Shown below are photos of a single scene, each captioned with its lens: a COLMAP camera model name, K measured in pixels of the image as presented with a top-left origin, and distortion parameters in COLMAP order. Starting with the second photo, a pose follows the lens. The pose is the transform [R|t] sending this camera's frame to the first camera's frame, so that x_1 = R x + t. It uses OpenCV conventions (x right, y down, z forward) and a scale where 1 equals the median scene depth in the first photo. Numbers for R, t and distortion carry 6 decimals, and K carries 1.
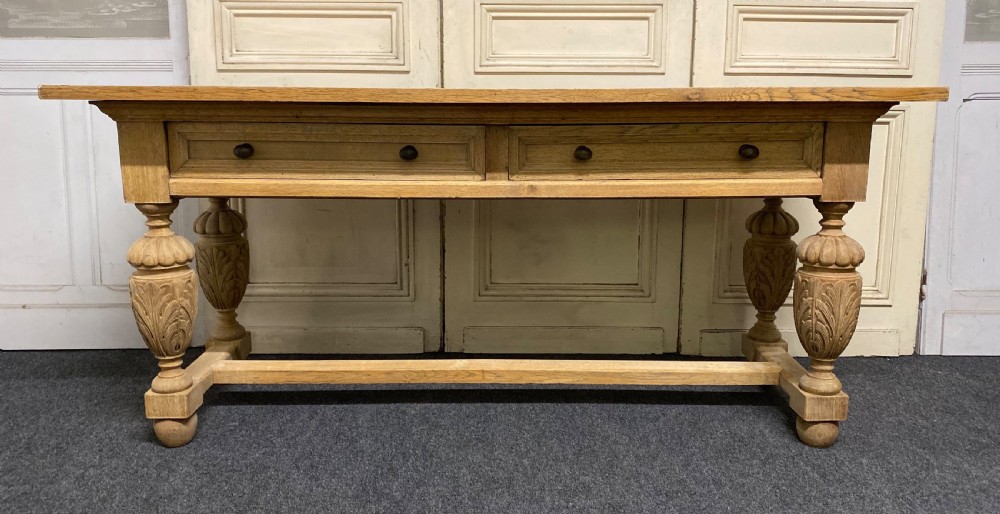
lens RADIAL K [[773.2, 0, 501.0], [0, 773.2, 239.3], [0, 0, 1]] dist [0.025374, -0.016864]
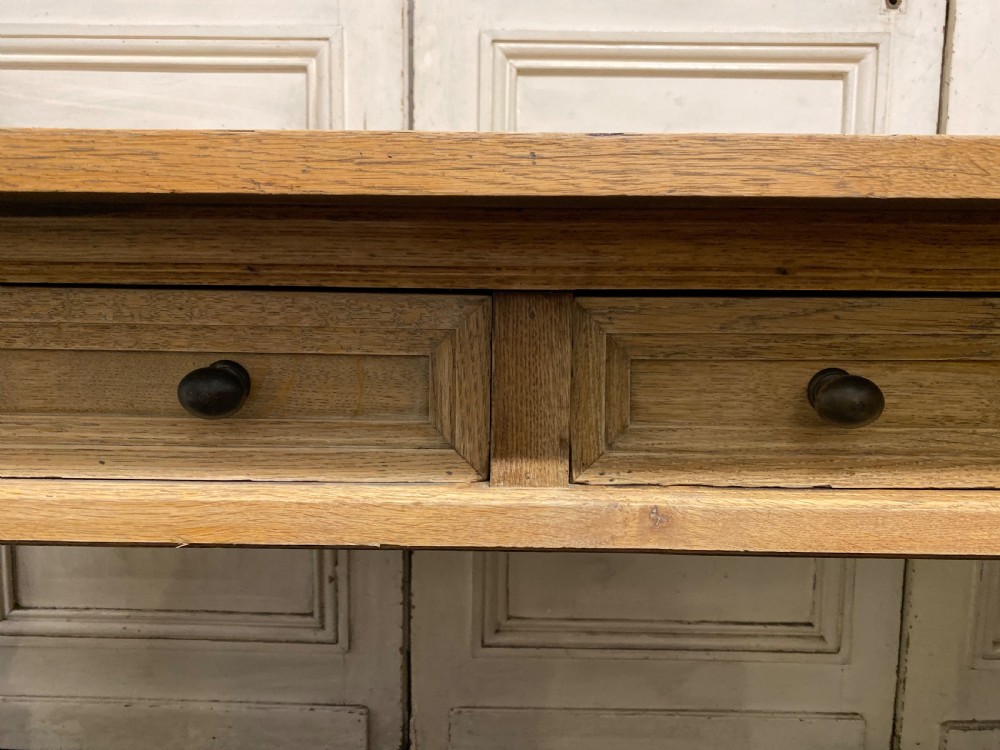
lens RADIAL K [[777.2, 0, 502.6], [0, 777.2, 371.5], [0, 0, 1]] dist [0.020658, -0.013572]
pose [[0.999681, 0.011594, -0.022455, -0.008871], [-0.012658, 0.998774, -0.047867, -0.096948], [0.021873, 0.048136, 0.998601, 0.657555]]
